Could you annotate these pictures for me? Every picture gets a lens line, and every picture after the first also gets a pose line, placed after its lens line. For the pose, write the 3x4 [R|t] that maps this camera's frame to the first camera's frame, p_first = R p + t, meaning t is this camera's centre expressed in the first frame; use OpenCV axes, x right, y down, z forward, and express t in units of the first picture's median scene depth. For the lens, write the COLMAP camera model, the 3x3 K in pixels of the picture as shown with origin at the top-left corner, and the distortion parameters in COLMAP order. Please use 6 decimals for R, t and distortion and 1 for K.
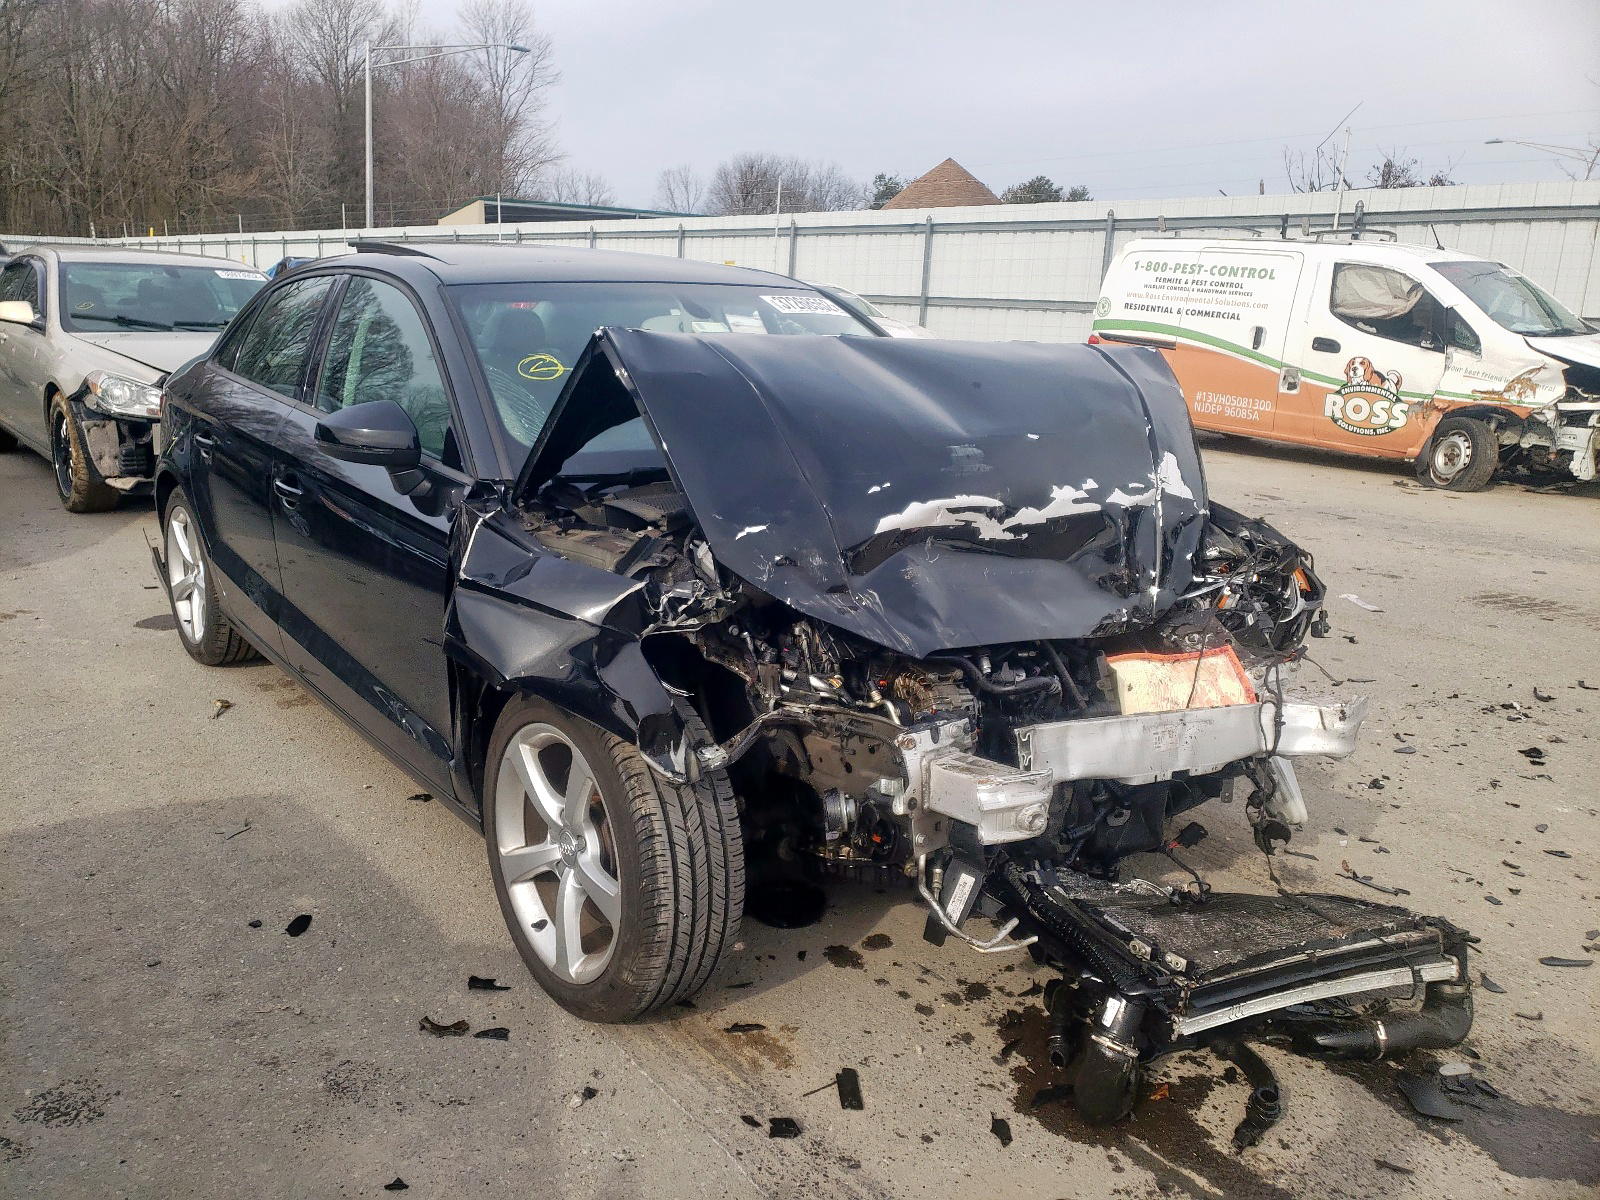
lens RADIAL K [[1262.6, 0, 794.6], [0, 1262.6, 595.8], [0, 0, 1]] dist [0.053829, 0.003634]
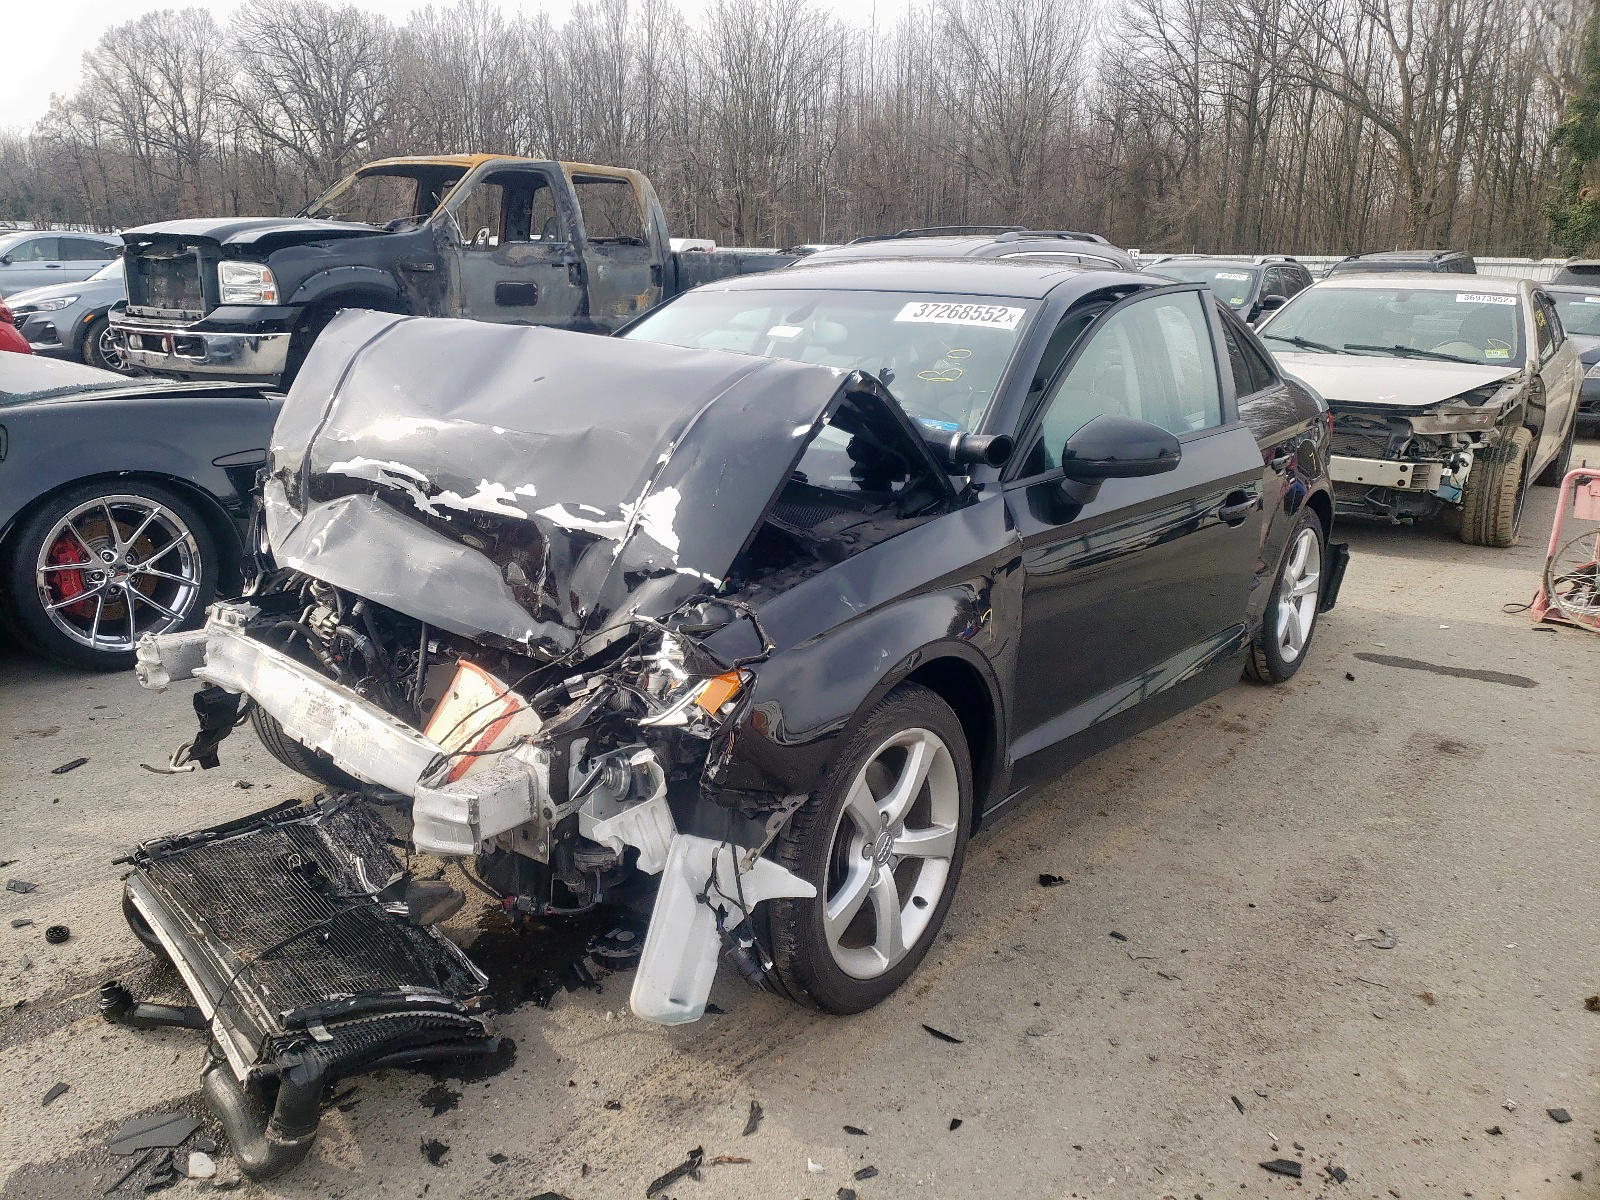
lens RADIAL K [[1262.6, 0, 794.8], [0, 1262.6, 604.9], [0, 0, 1]] dist [0.053829, 0.003634]
pose [[0.236394, 0.228177, -0.944486, 1.246905], [-0.248515, 0.953903, 0.168252, -0.224542], [0.939339, 0.194945, 0.282202, 0.977976]]
